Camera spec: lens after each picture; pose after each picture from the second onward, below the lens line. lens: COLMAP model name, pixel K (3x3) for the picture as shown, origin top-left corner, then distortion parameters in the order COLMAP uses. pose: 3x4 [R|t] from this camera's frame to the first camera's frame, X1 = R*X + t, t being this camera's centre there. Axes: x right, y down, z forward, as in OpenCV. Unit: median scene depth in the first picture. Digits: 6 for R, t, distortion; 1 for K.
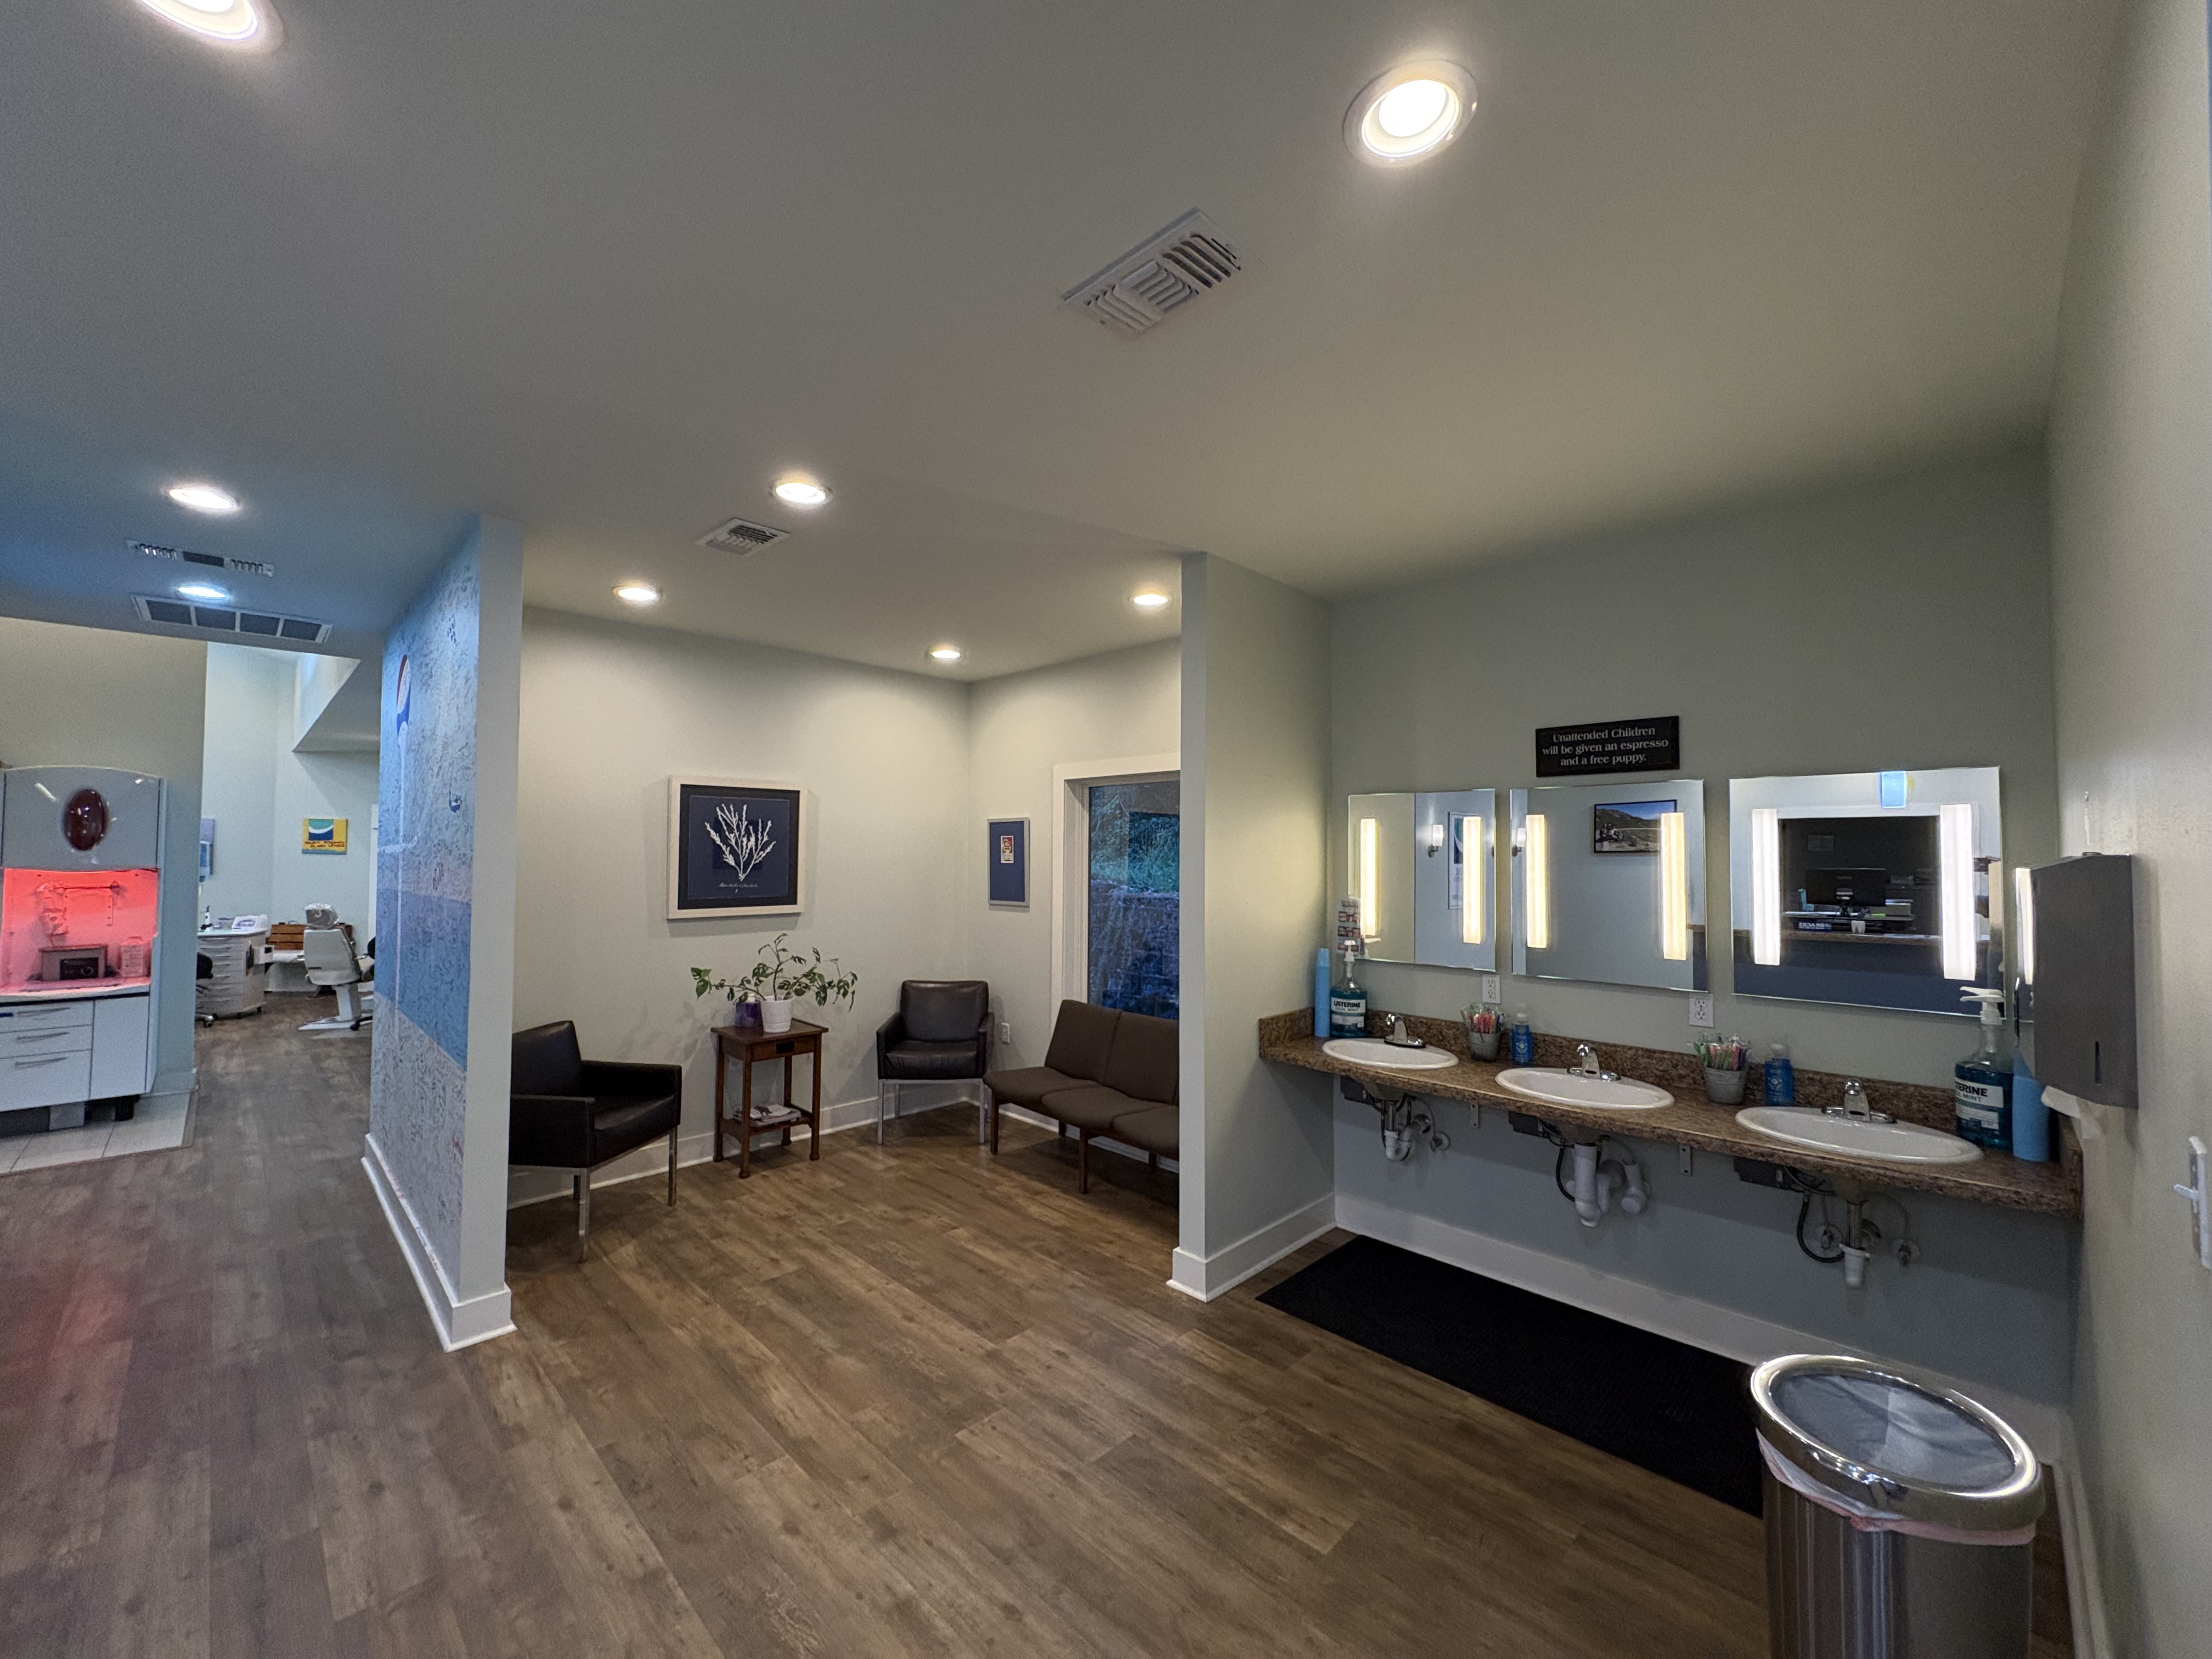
lens RADIAL K [[876.0, 0, 1106.0], [0, 876.0, 829.5], [0, 0, 1]] dist [-0.001454, 0.000128]
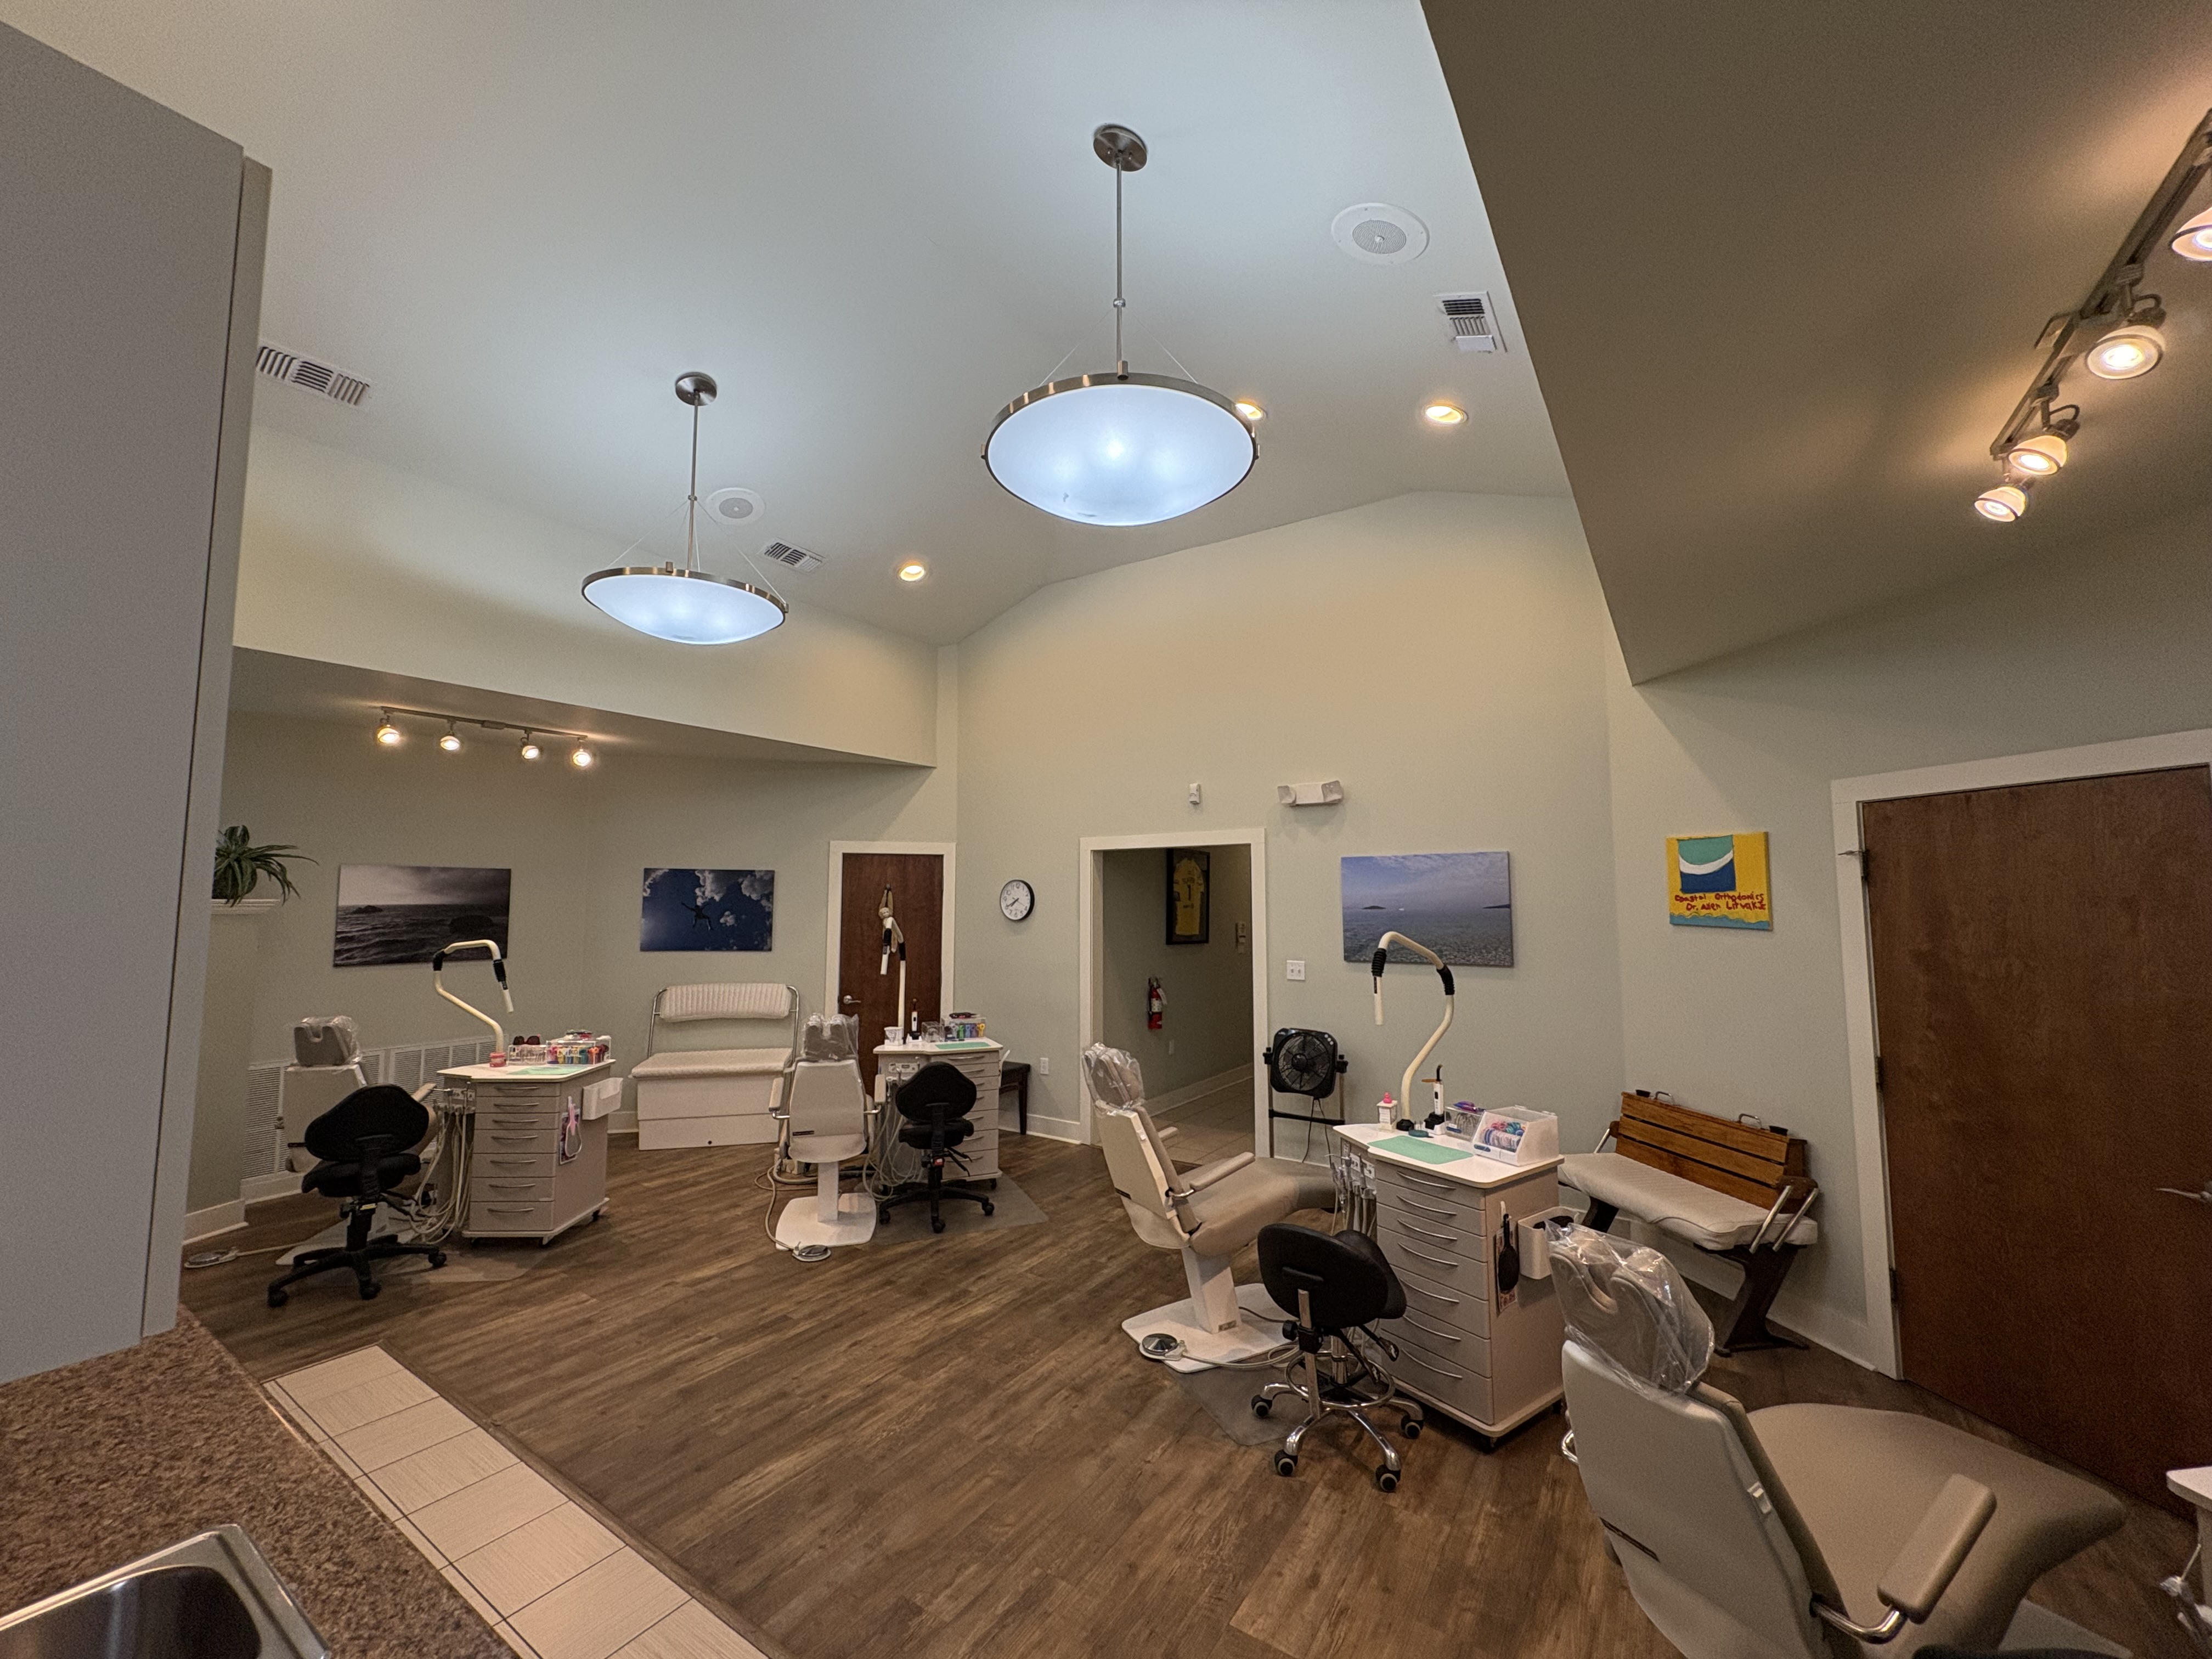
lens RADIAL K [[876.0, 0, 1106.0], [0, 876.0, 829.5], [0, 0, 1]] dist [-0.001454, 0.000128]
pose [[0.195795, -0.084544, -0.976994, -0.568882], [0.017482, 0.996419, -0.082722, 0.012043], [0.980489, -0.000883, 0.196572, 0.662884]]
